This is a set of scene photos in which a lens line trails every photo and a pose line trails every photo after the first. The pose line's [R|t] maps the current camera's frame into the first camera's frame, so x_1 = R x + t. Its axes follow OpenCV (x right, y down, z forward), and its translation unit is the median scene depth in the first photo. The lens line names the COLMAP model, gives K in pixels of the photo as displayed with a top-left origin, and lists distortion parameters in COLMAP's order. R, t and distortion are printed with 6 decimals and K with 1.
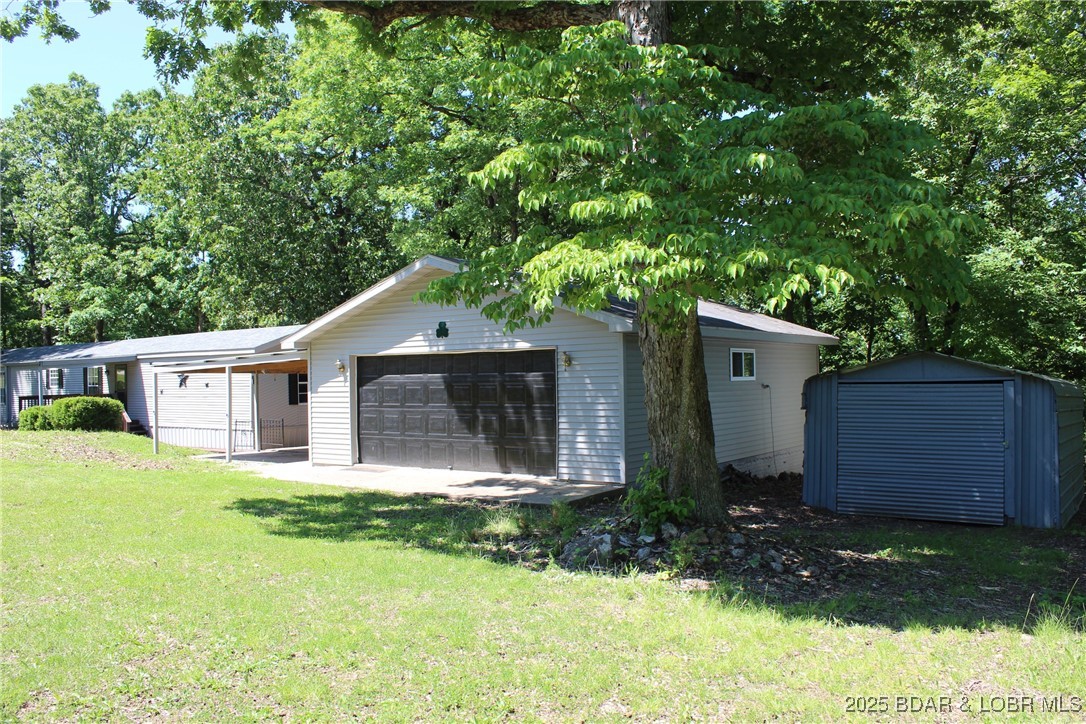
lens RADIAL K [[900.0, 0, 543.0], [0, 900.0, 362.0], [0, 0, 1]] dist [-0.000285, 0.001619]
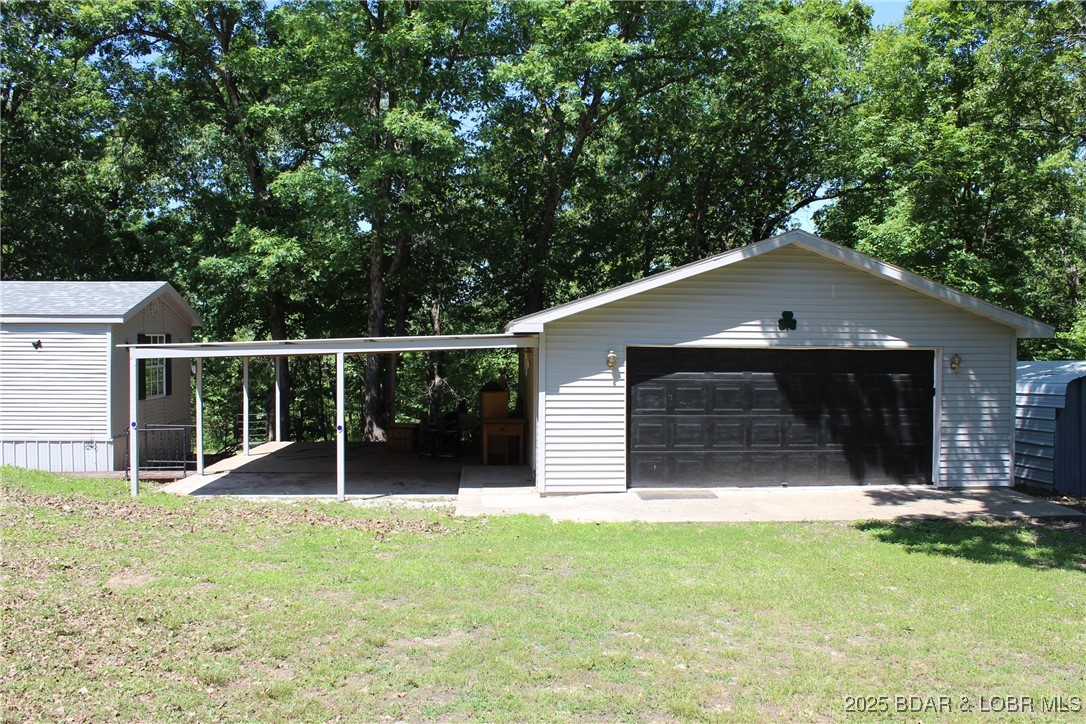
lens RADIAL K [[900.0, 0, 543.0], [0, 900.0, 362.0], [0, 0, 1]] dist [-0.000285, 0.001619]
pose [[0.724882, 0.027314, 0.688331, -0.833595], [-0.027366, 0.999567, -0.010845, 0.017815], [-0.688329, -0.010976, 0.725315, 0.533925]]
